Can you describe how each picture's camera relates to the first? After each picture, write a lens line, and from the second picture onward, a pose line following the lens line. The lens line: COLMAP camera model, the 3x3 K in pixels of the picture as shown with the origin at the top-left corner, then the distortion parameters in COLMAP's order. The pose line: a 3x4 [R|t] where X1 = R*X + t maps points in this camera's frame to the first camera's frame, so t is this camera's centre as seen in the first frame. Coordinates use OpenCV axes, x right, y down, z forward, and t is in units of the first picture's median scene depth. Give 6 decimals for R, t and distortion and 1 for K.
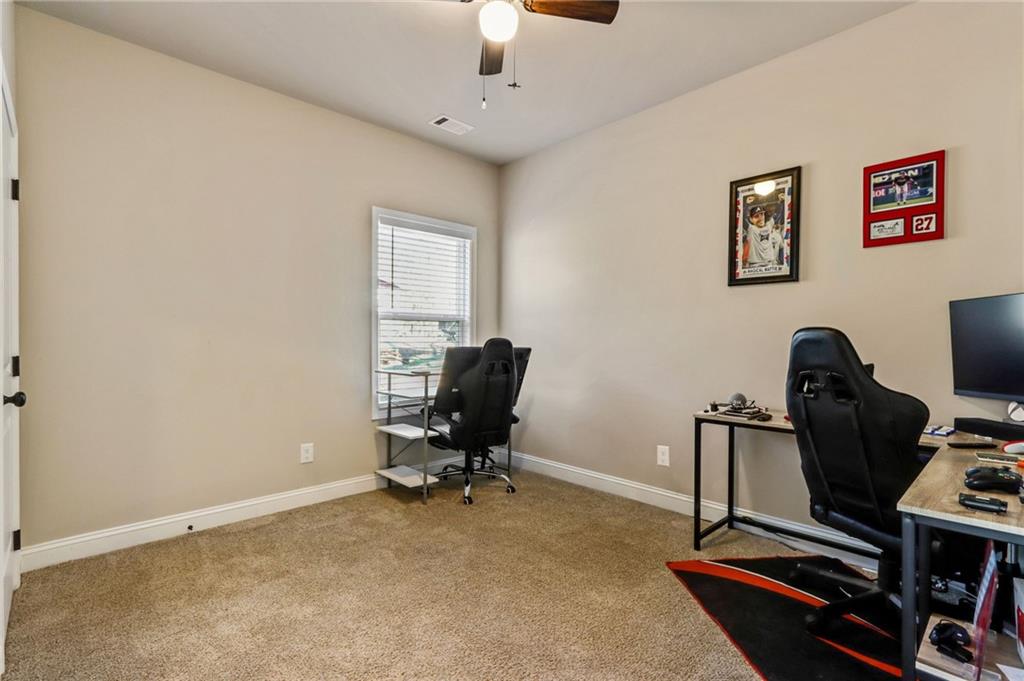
lens RADIAL K [[478.1, 0, 510.7], [0, 478.1, 338.1], [0, 0, 1]] dist [0.001015, -0.000022]
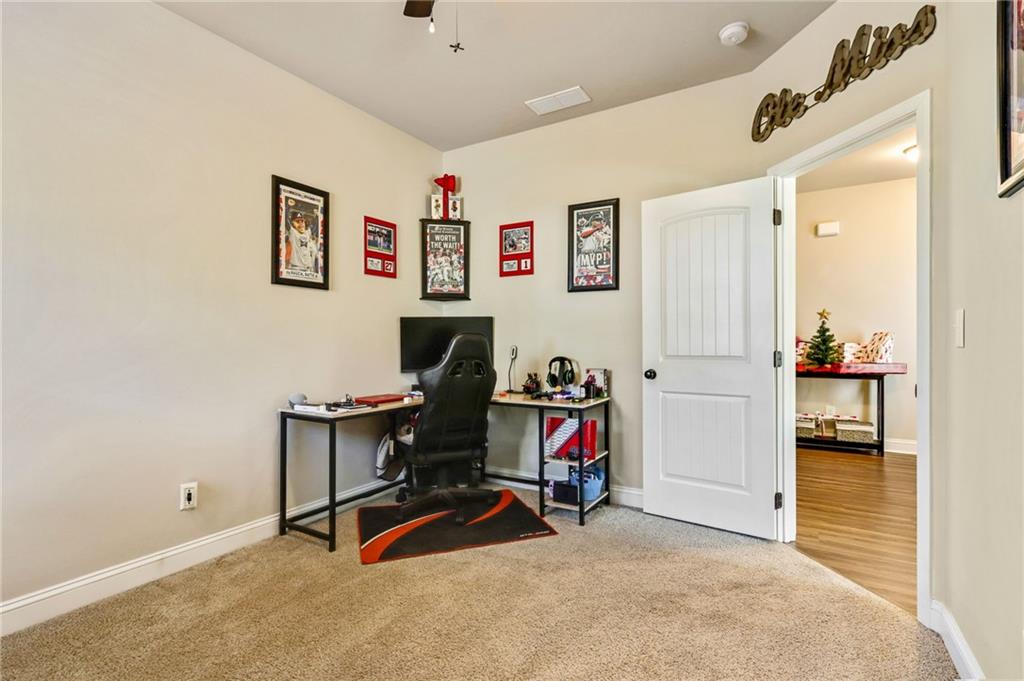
lens RADIAL K [[478.1, 0, 510.7], [0, 478.1, 343.8], [0, 0, 1]] dist [0.001015, -0.000022]
pose [[-0.264260, 0.001129, 0.964451, -0.624824], [0.005244, 0.999986, 0.000266, 0.013794], [-0.964437, 0.005128, -0.264263, 0.849882]]
